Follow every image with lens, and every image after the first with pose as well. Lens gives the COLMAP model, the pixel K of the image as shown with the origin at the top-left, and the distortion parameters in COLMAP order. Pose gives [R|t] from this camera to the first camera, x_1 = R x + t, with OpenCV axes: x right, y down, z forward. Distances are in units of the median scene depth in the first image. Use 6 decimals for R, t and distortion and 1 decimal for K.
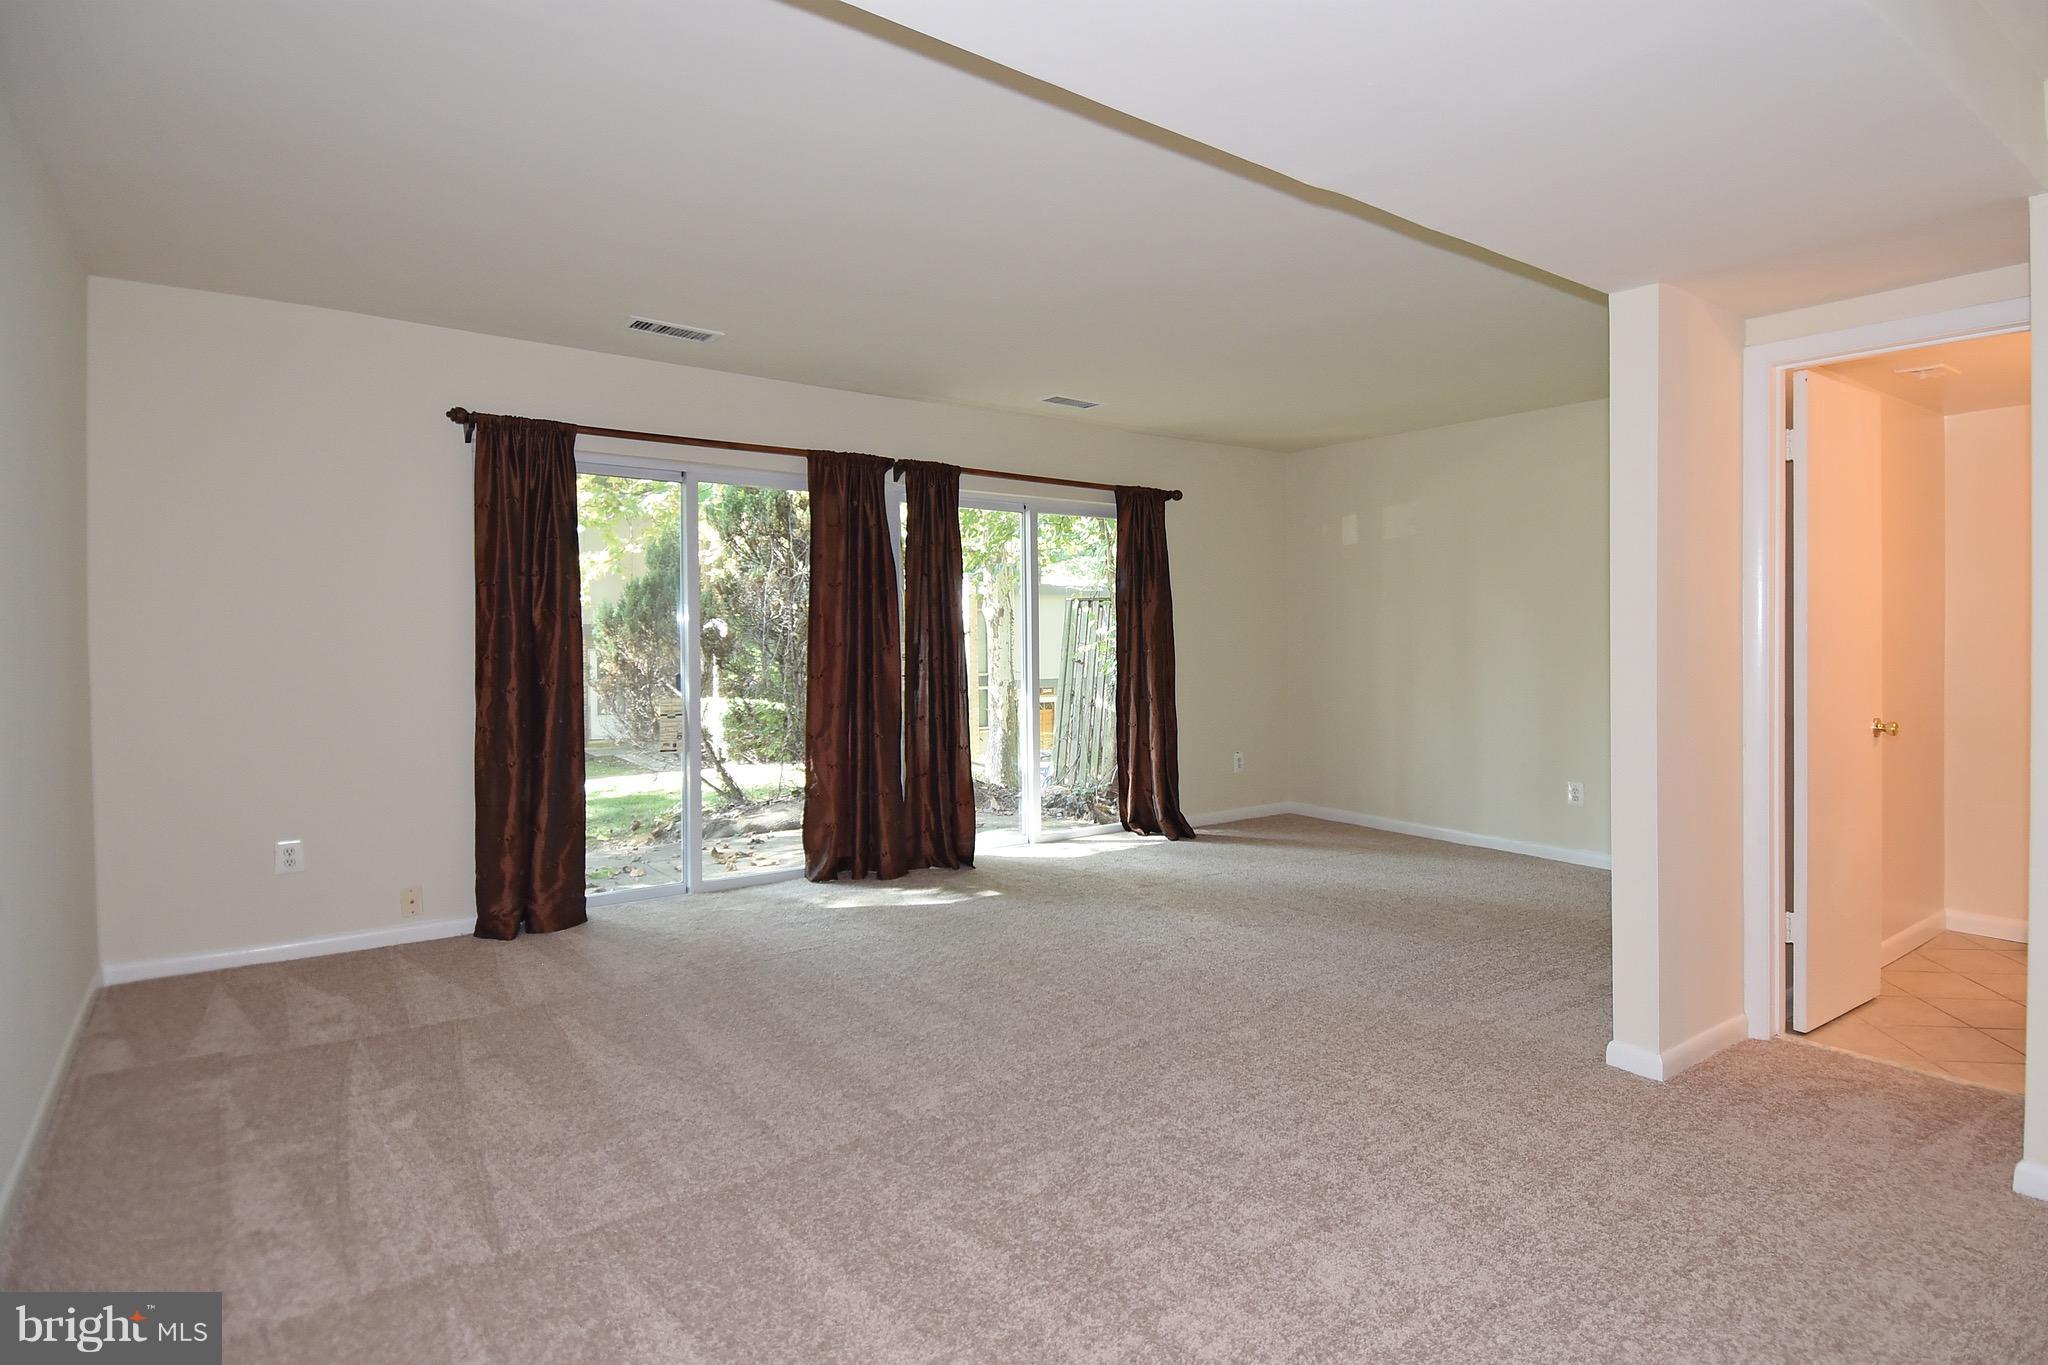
lens RADIAL K [[1086.5, 0, 1117.9], [0, 1086.5, 641.5], [0, 0, 1]] dist [0.041180, -0.043142]
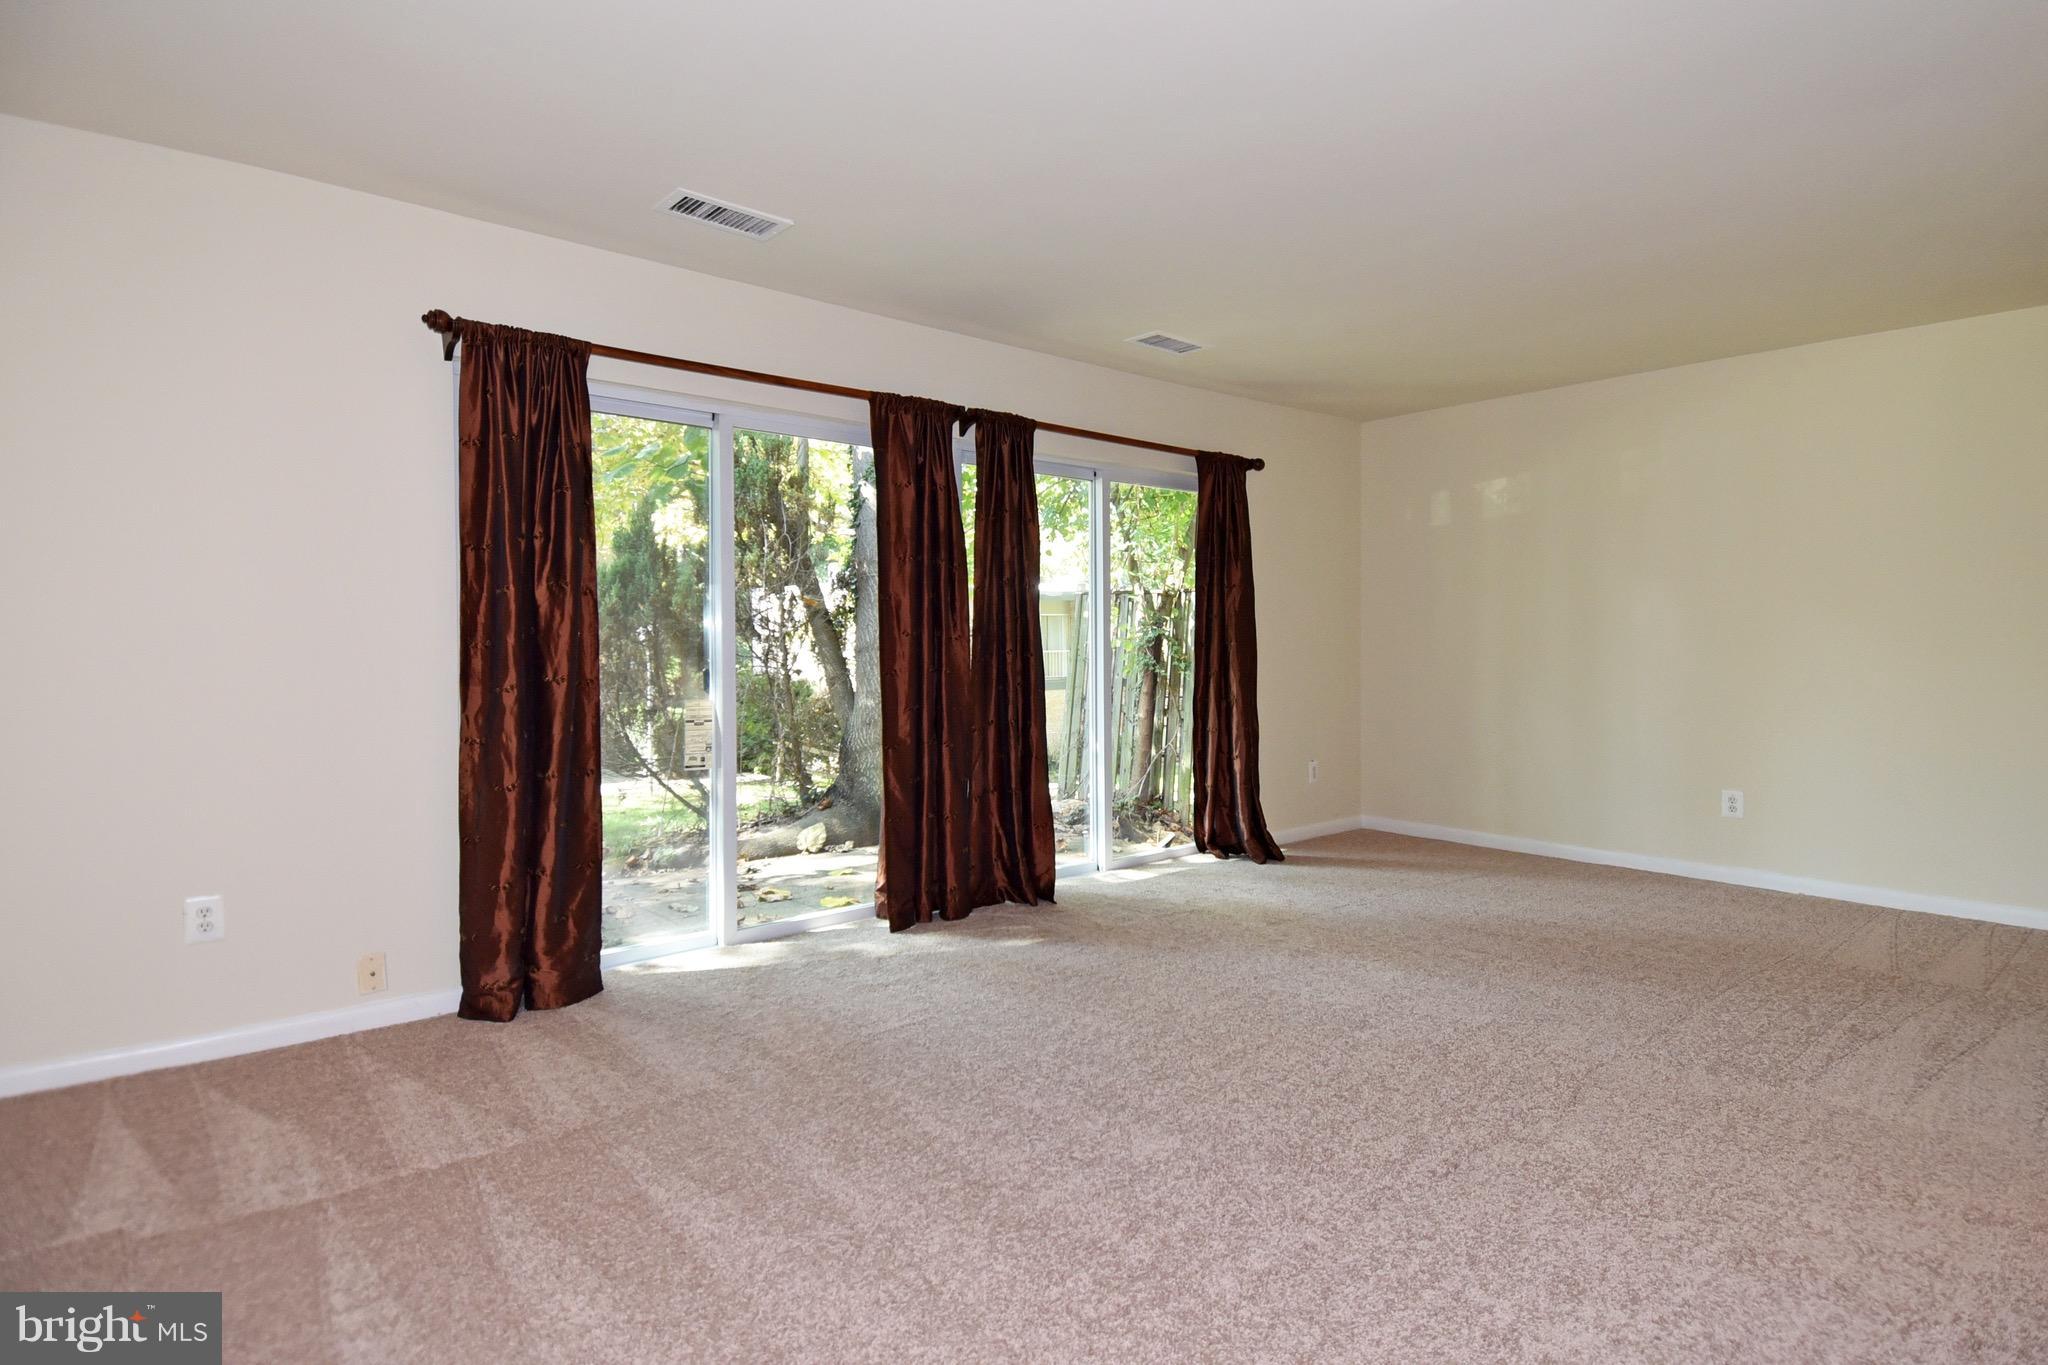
lens RADIAL K [[1076.1, 0, 1097.8], [0, 1076.1, 645.9], [0, 0, 1]] dist [0.035523, -0.038964]
pose [[0.997715, -0.003564, 0.067469, -0.197841], [0.003832, 0.999985, -0.003841, 0.019042], [-0.067454, 0.004091, 0.997714, 0.227505]]
